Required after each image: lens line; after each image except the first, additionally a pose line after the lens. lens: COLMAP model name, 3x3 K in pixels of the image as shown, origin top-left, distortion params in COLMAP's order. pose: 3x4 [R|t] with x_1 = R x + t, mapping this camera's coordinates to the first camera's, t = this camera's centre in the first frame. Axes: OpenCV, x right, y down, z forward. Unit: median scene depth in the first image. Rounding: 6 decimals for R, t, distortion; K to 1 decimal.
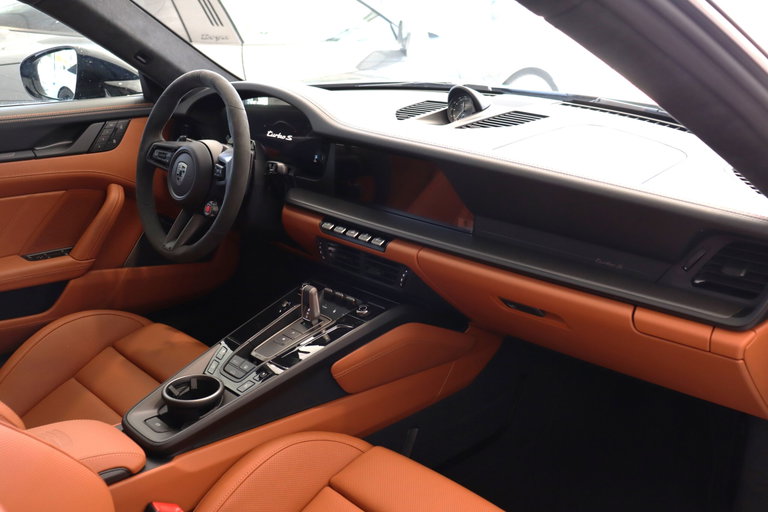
lens RADIAL K [[831.6, 0, 382.7], [0, 831.6, 255.0], [0, 0, 1]] dist [-0.004035, 0.000000]
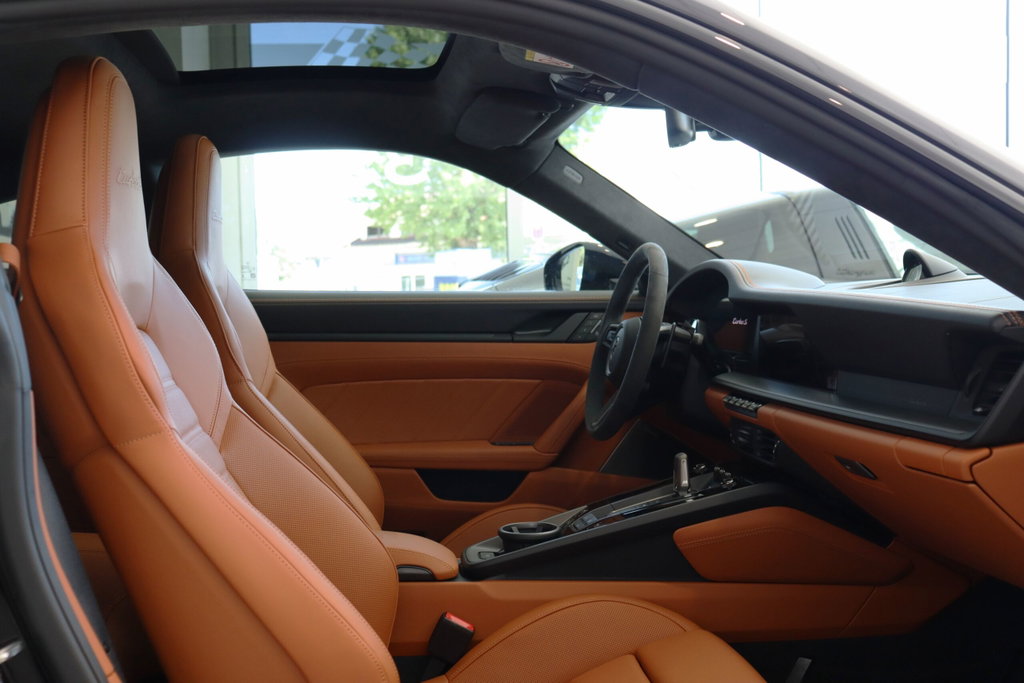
lens RADIAL K [[1255.6, 0, 515.5], [0, 1255.6, 335.8], [0, 0, 1]] dist [0.013203, 0.000000]
pose [[0.804483, 0.011582, -0.593863, 0.474478], [-0.169041, 0.962931, -0.210214, 0.190860], [0.569414, 0.269501, 0.776619, -0.162697]]
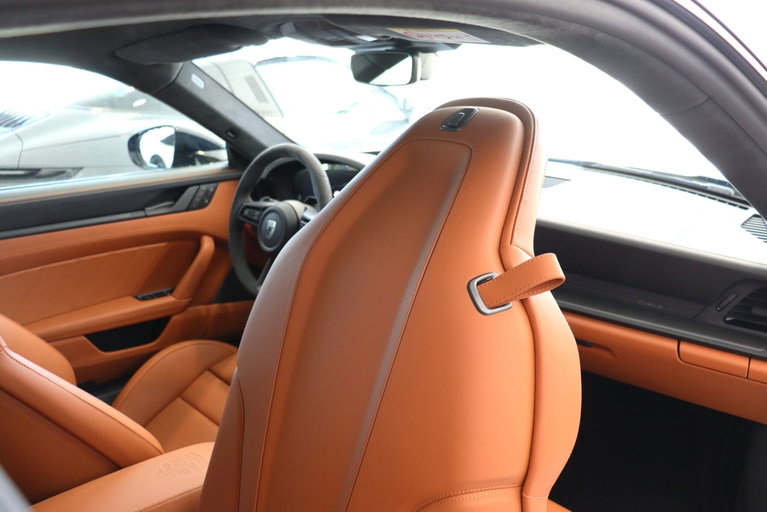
lens RADIAL K [[647.3, 0, 384.6], [0, 647.3, 252.1], [0, 0, 1]] dist [-0.099727, 0.058196]
pose [[0.999300, -0.014959, 0.034302, -0.100386], [0.016093, 0.999326, -0.033002, -0.028308], [-0.033786, 0.033531, 0.998866, 0.052046]]
